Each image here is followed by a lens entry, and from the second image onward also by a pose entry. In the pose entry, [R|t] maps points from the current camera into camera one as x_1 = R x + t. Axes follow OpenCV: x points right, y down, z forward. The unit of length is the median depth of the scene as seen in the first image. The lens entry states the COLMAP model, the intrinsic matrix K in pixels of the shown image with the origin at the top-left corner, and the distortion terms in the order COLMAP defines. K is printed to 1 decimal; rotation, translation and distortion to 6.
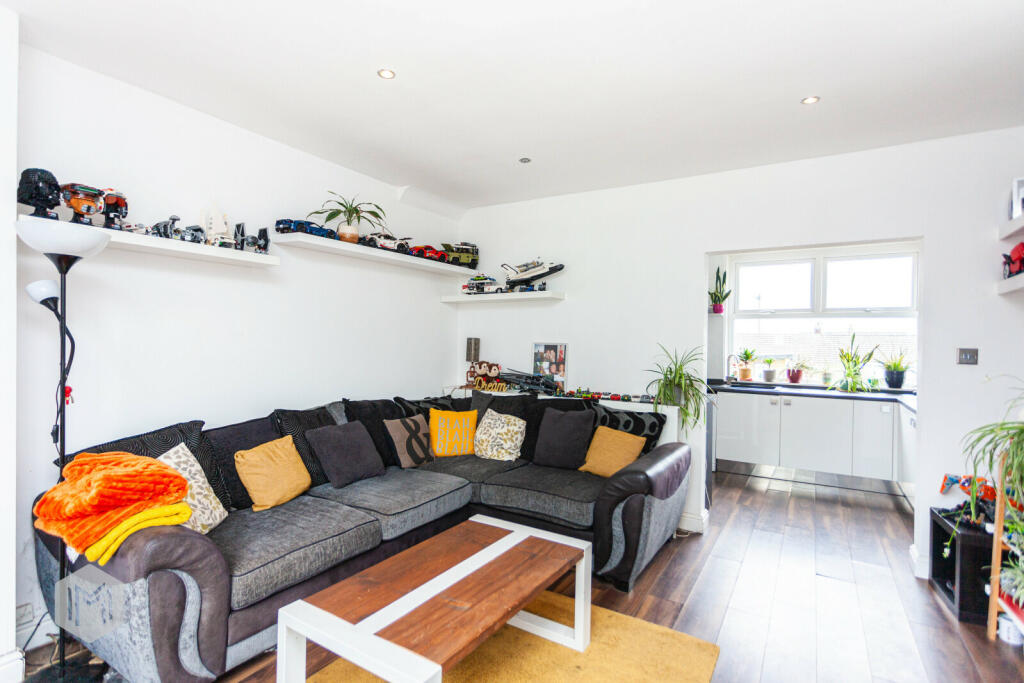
lens RADIAL K [[495.0, 0, 504.1], [0, 495.0, 341.7], [0, 0, 1]] dist [-0.000687, 0.000926]
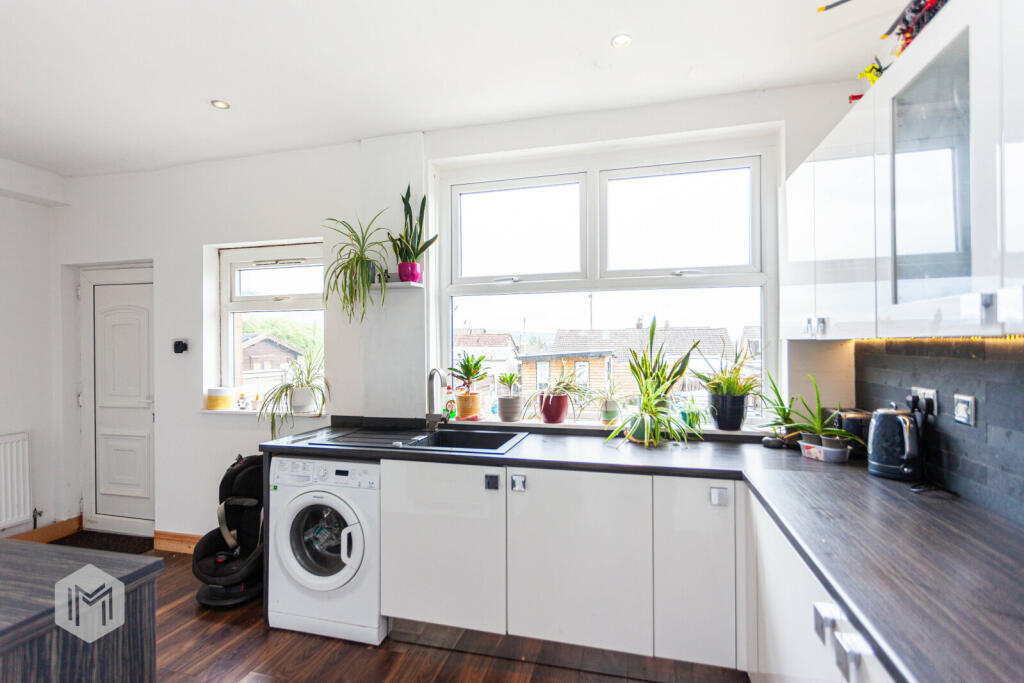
lens RADIAL K [[495.0, 0, 504.1], [0, 495.0, 341.7], [0, 0, 1]] dist [-0.000687, 0.000926]
pose [[0.957341, -0.018519, 0.288367, 0.403502], [0.020236, 0.999791, -0.002973, 0.003653], [-0.288252, 0.008682, 0.957515, 0.548250]]
